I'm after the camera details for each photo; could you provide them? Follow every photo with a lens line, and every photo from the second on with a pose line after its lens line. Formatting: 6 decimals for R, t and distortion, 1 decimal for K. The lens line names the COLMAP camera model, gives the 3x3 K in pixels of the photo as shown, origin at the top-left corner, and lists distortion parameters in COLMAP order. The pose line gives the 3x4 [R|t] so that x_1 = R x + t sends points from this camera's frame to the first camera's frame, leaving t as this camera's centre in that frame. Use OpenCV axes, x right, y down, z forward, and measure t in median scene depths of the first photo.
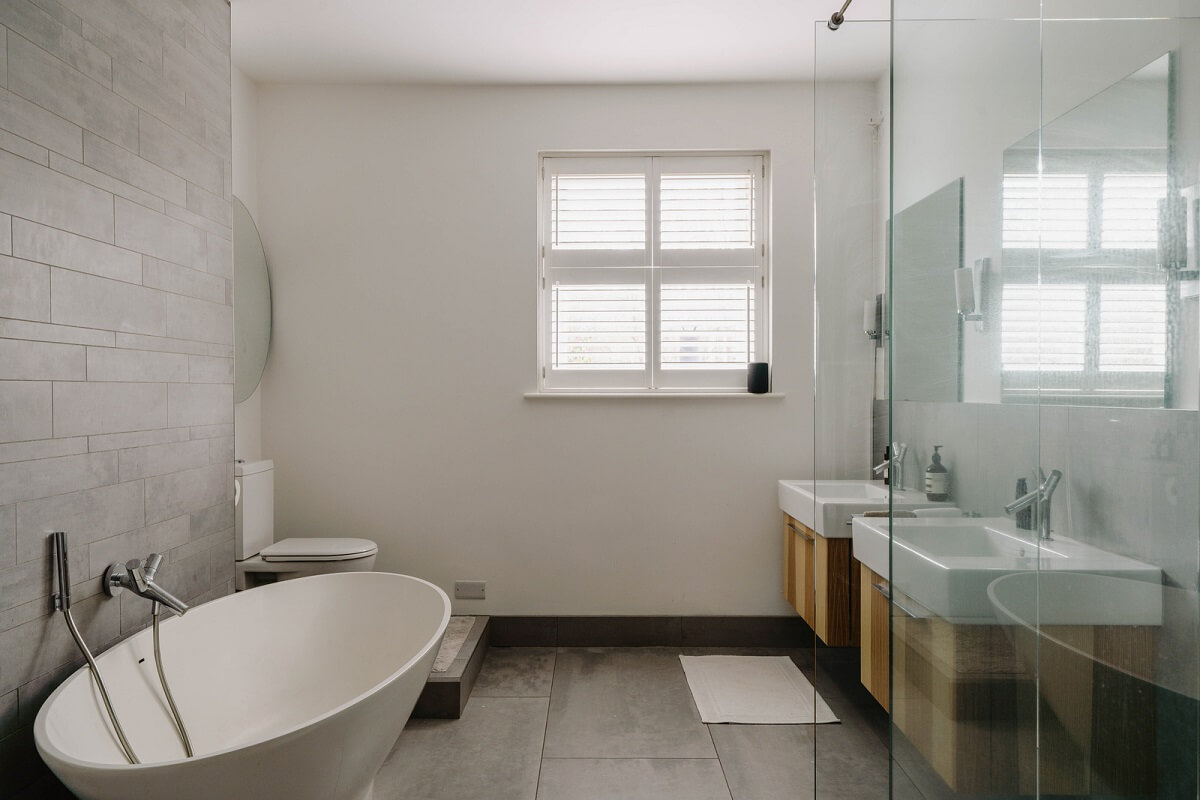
lens RADIAL K [[888.8, 0, 600.0], [0, 888.8, 400.0], [0, 0, 1]] dist [0.001341, -0.001940]
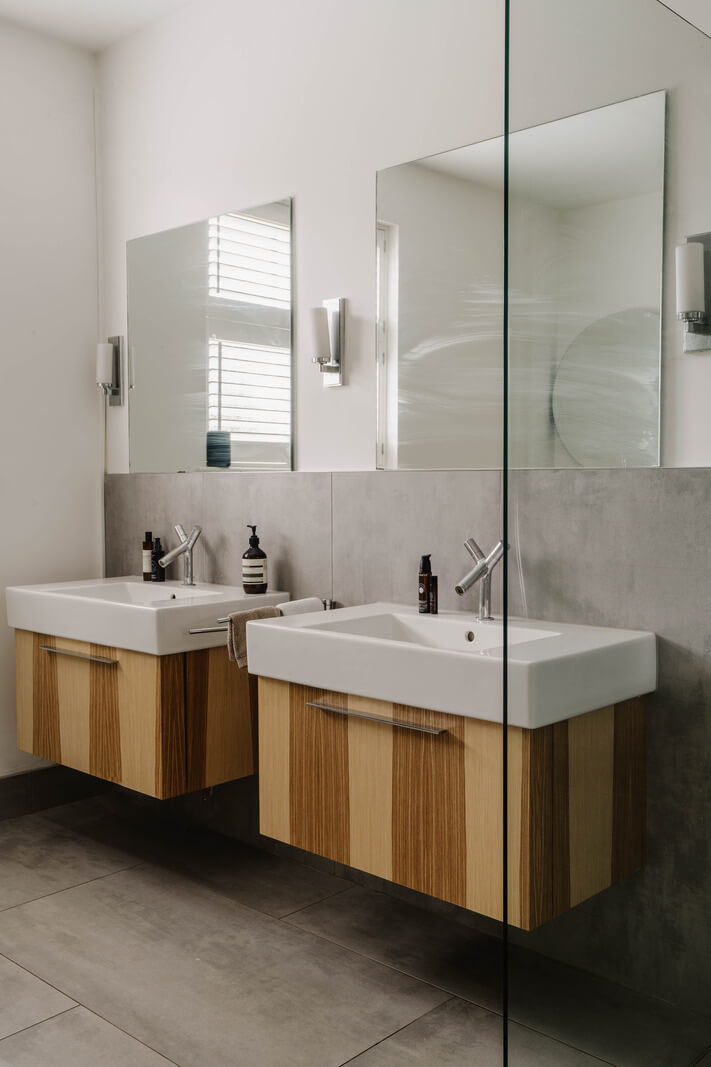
lens RADIAL K [[994.3, 0, 355.5], [0, 994.3, 536.1], [0, 0, 1]] dist [-0.000930, 0.003714]
pose [[0.673836, -0.042860, 0.737637, -0.236137], [0.010423, 0.998768, 0.048512, 0.017567], [-0.738808, -0.025000, 0.673452, 0.321396]]
